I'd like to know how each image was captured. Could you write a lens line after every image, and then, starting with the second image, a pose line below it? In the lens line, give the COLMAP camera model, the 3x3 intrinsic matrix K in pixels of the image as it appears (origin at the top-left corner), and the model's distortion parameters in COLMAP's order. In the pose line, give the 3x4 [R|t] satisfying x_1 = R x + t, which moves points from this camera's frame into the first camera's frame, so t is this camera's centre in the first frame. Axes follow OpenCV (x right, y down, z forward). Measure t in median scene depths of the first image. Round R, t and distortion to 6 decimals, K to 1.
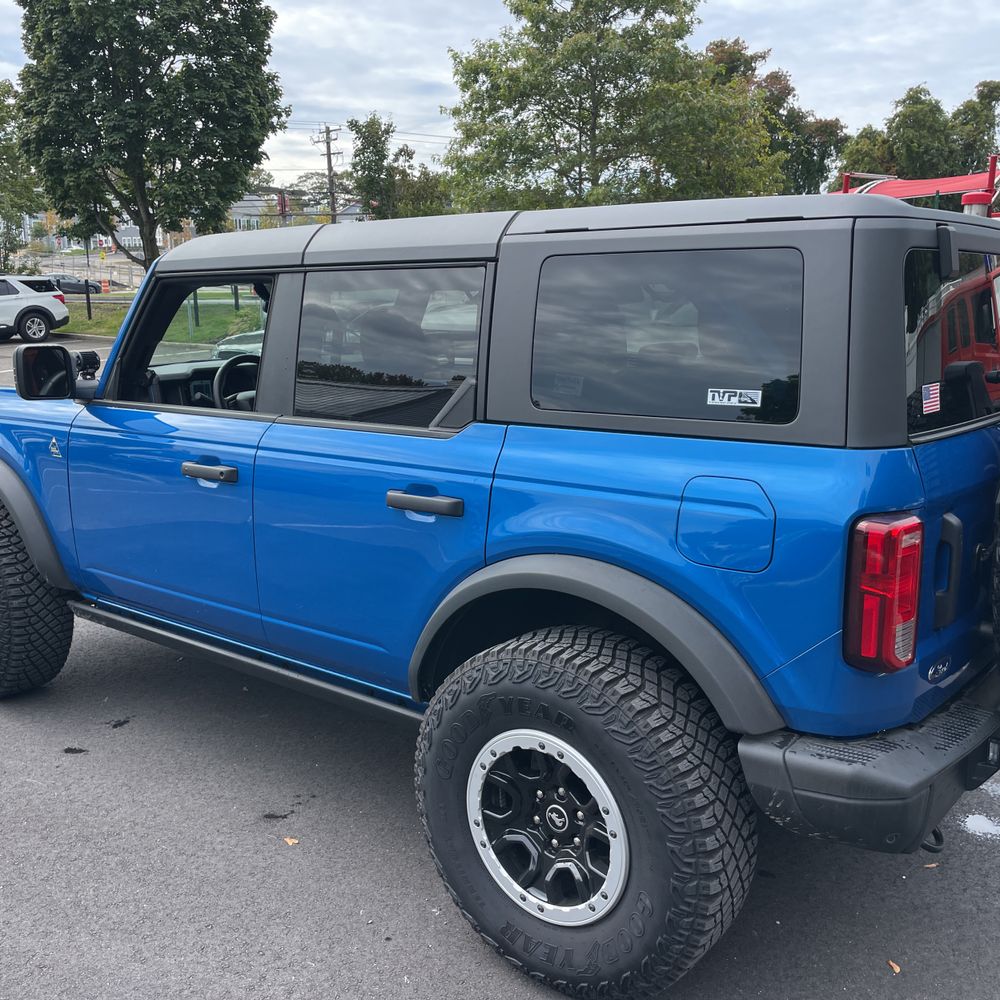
lens RADIAL K [[1015.8, 0, 499.1], [0, 1015.8, 497.4], [0, 0, 1]] dist [0.041021, 0.000000]
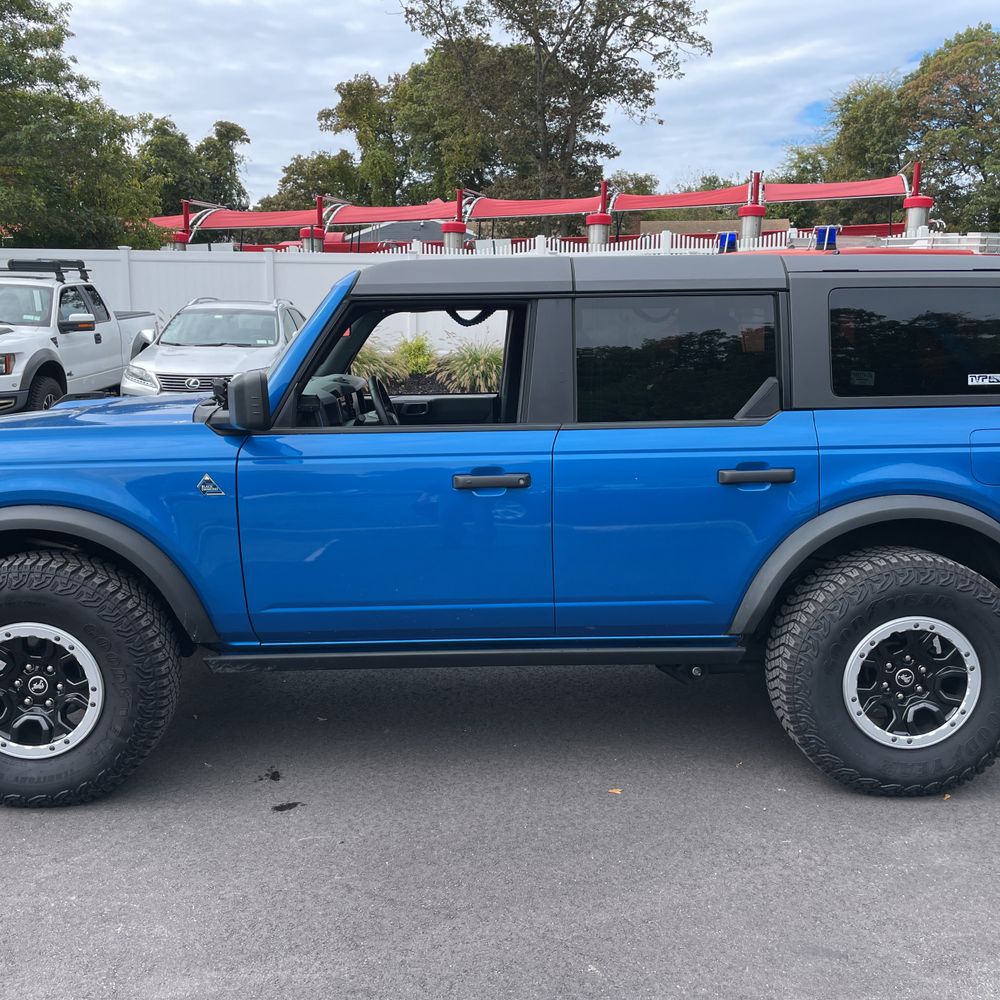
lens RADIAL K [[1015.8, 0, 477.2], [0, 1015.8, 490.3], [0, 0, 1]] dist [0.041021, 0.000000]
pose [[0.764549, -0.108200, 0.635420, -0.699578], [0.124017, 0.992084, 0.019713, -0.027767], [-0.632523, 0.063732, 0.771915, 0.134306]]
